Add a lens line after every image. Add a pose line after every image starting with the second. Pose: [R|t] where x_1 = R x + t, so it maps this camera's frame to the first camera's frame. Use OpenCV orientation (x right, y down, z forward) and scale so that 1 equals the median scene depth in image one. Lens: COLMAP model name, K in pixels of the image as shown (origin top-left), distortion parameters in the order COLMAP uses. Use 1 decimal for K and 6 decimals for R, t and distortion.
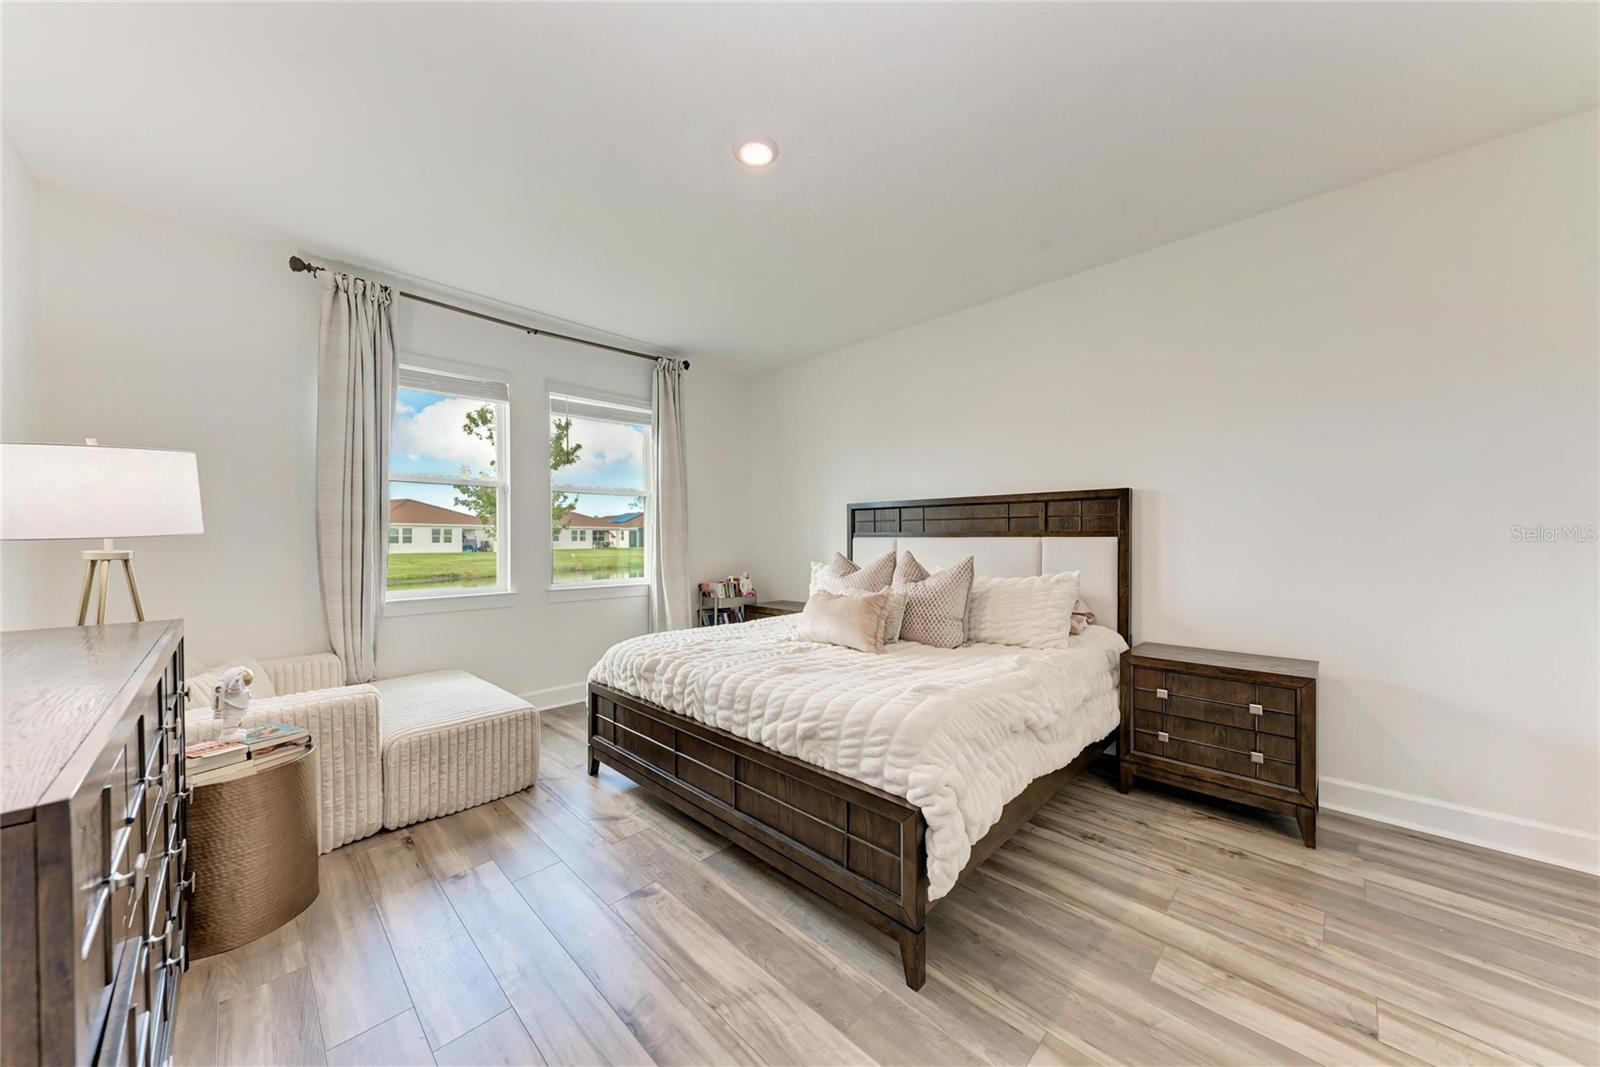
lens RADIAL K [[550.8, 0, 811.4], [0, 550.8, 539.1], [0, 0, 1]] dist [0.004647, 0.000022]
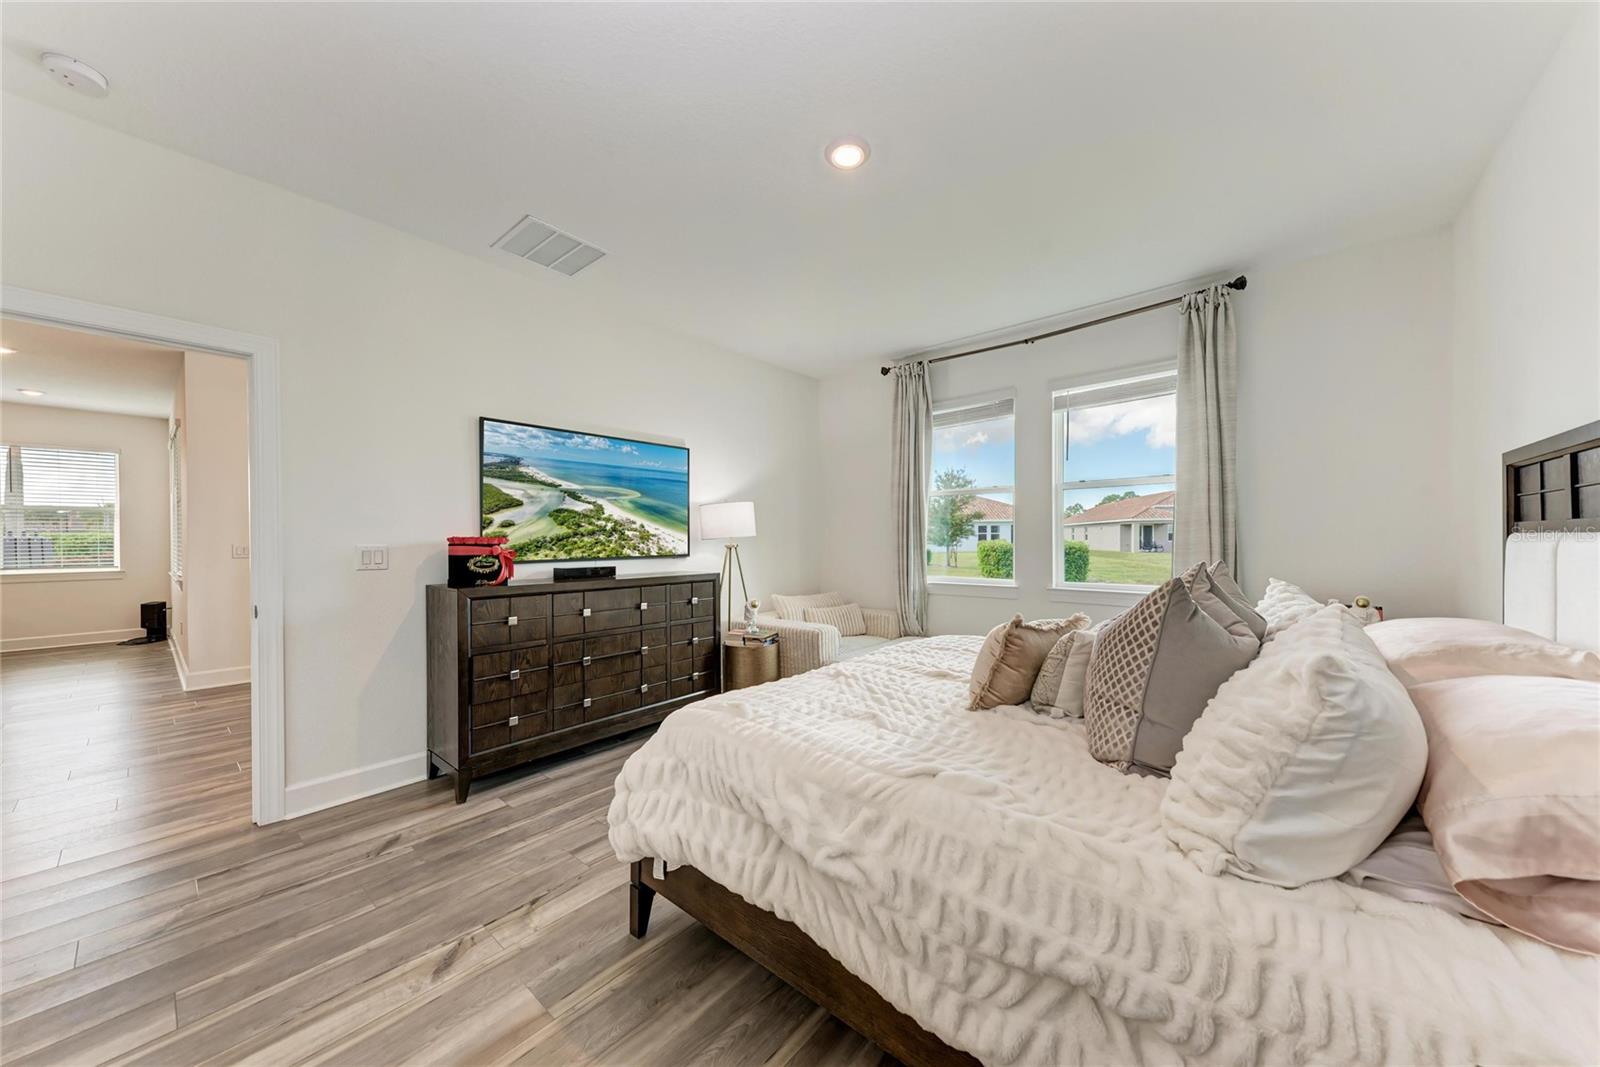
lens RADIAL K [[550.8, 0, 806.5], [0, 550.8, 540.1], [0, 0, 1]] dist [0.004647, 0.000022]
pose [[0.061852, 0.008157, -0.998052, 0.650472], [0.010027, 0.999911, 0.008794, -0.009483], [0.998035, -0.010552, 0.061764, 0.618882]]
